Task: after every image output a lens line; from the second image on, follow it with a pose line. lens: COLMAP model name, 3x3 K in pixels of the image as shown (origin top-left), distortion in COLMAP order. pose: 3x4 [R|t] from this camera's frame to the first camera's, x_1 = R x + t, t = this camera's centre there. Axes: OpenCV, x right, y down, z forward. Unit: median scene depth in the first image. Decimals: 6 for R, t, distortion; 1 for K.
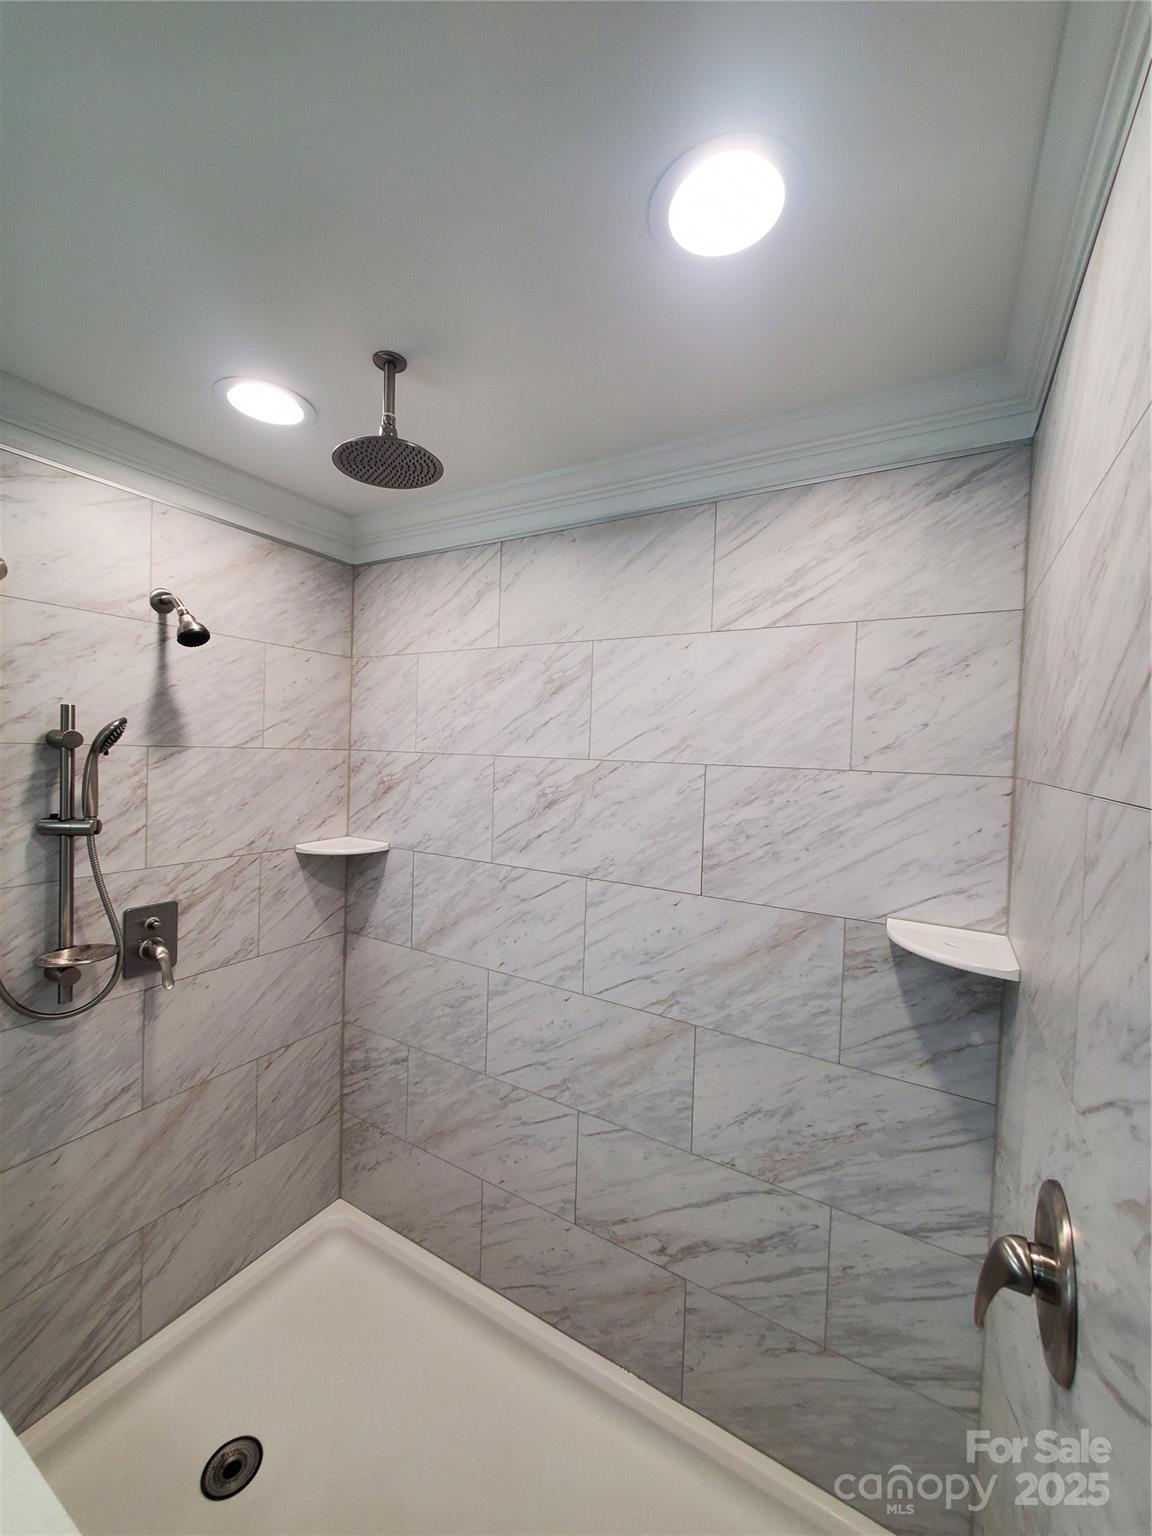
lens RADIAL K [[607.4, 0, 563.9], [0, 607.4, 761.8], [0, 0, 1]] dist [0.001333, -0.000998]
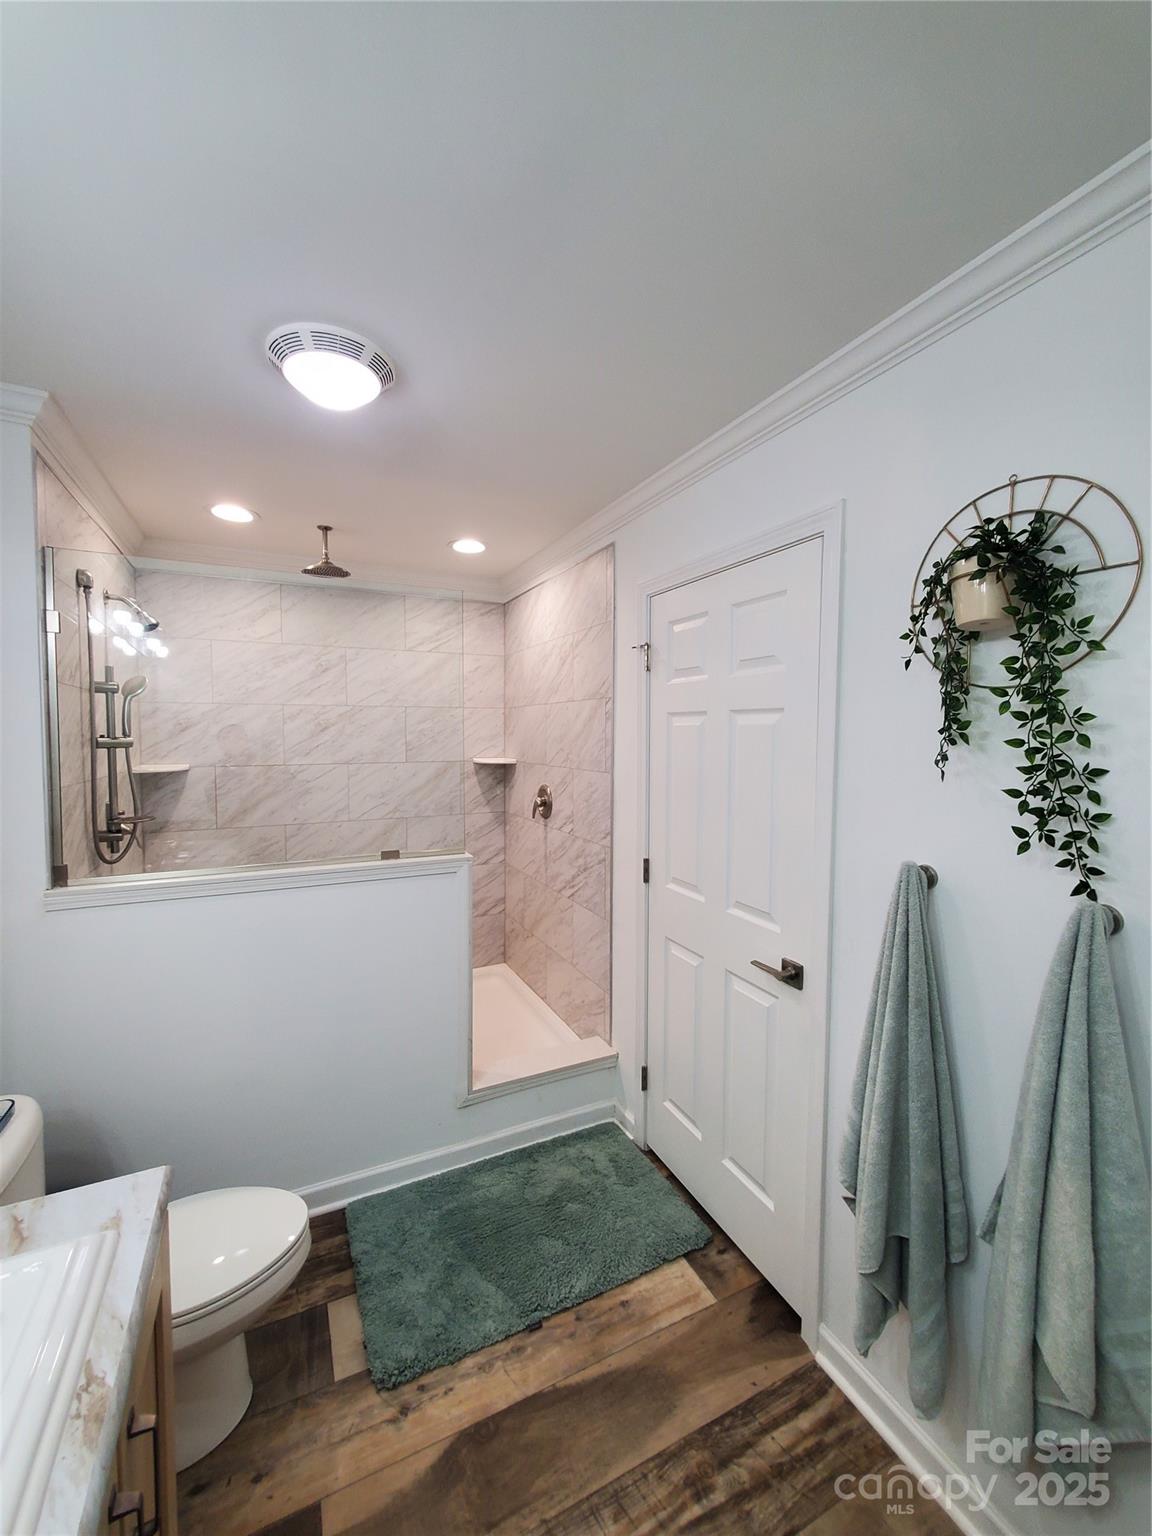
lens RADIAL K [[607.4, 0, 561.5], [0, 607.4, 760.9], [0, 0, 1]] dist [0.001333, -0.000998]
pose [[0.552040, -0.069195, 0.830942, -1.398761], [0.038697, 0.997603, 0.057365, 0.102172], [-0.832919, 0.000487, 0.553394, -0.808403]]
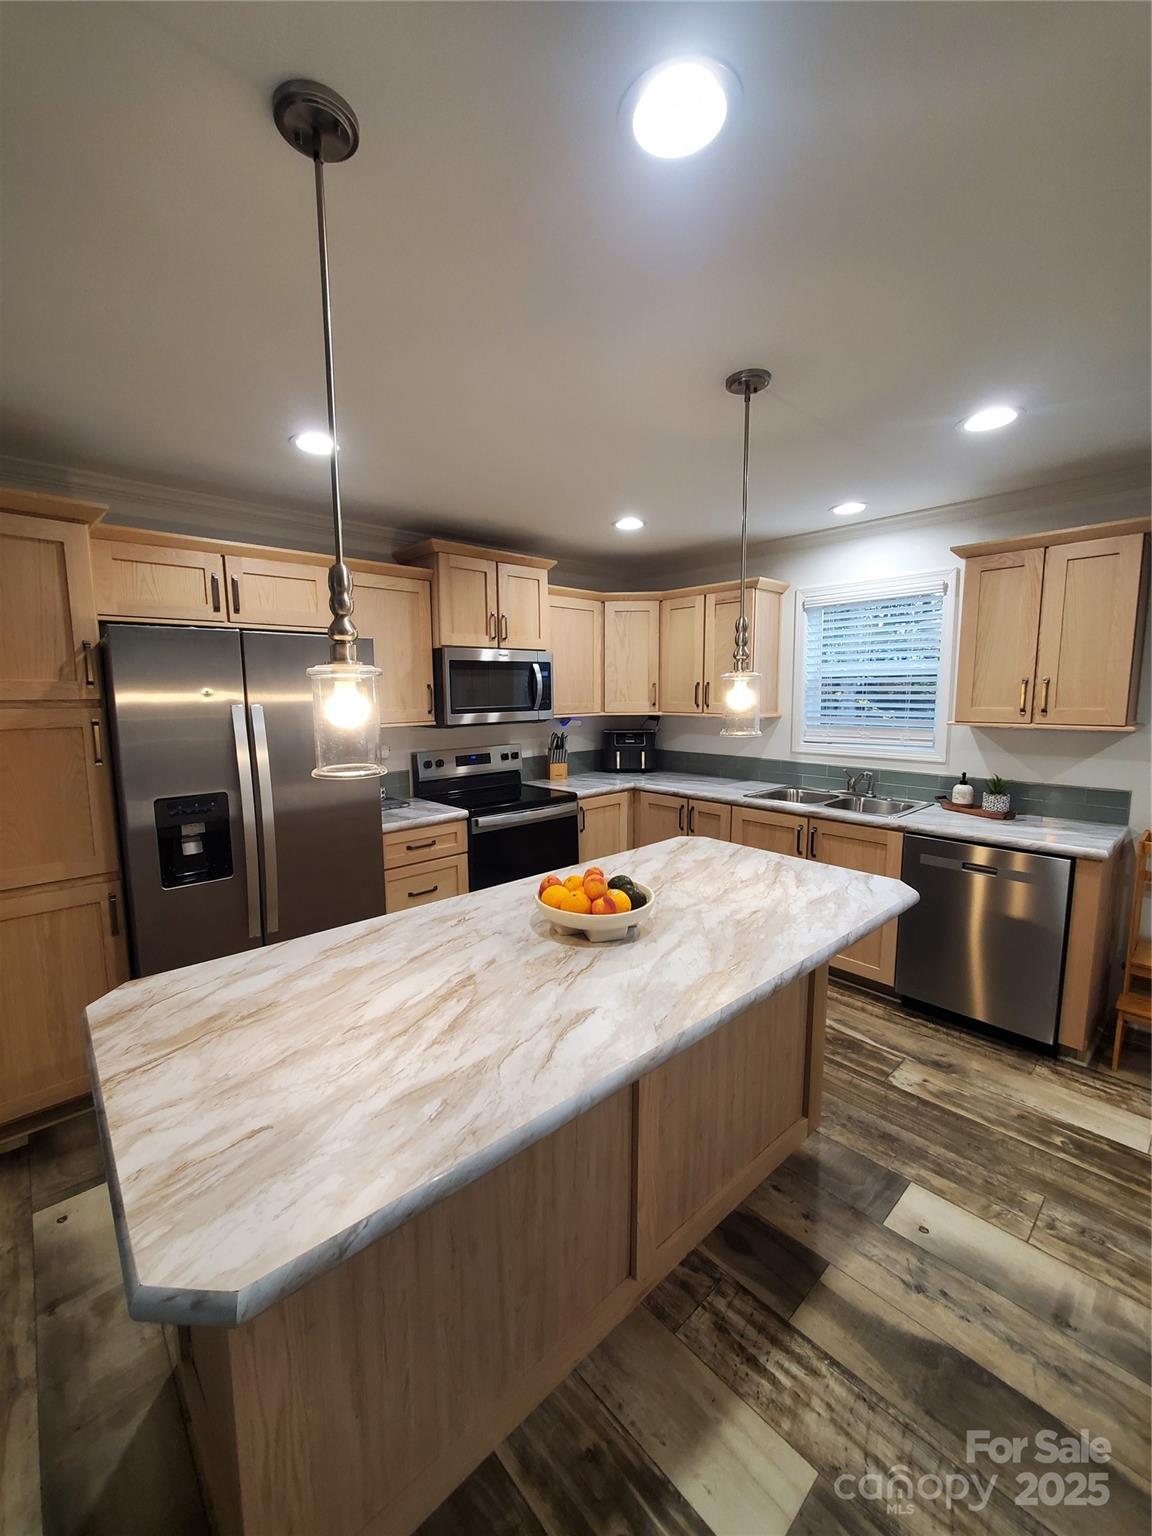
lens RADIAL K [[607.4, 0, 570.1], [0, 607.4, 763.4], [0, 0, 1]] dist [0.001333, -0.000998]
pose [[0.956347, -0.019753, -0.291566, -1.056580], [0.041814, 0.996696, 0.069628, 0.154664], [0.289227, -0.078780, 0.954013, -1.202273]]
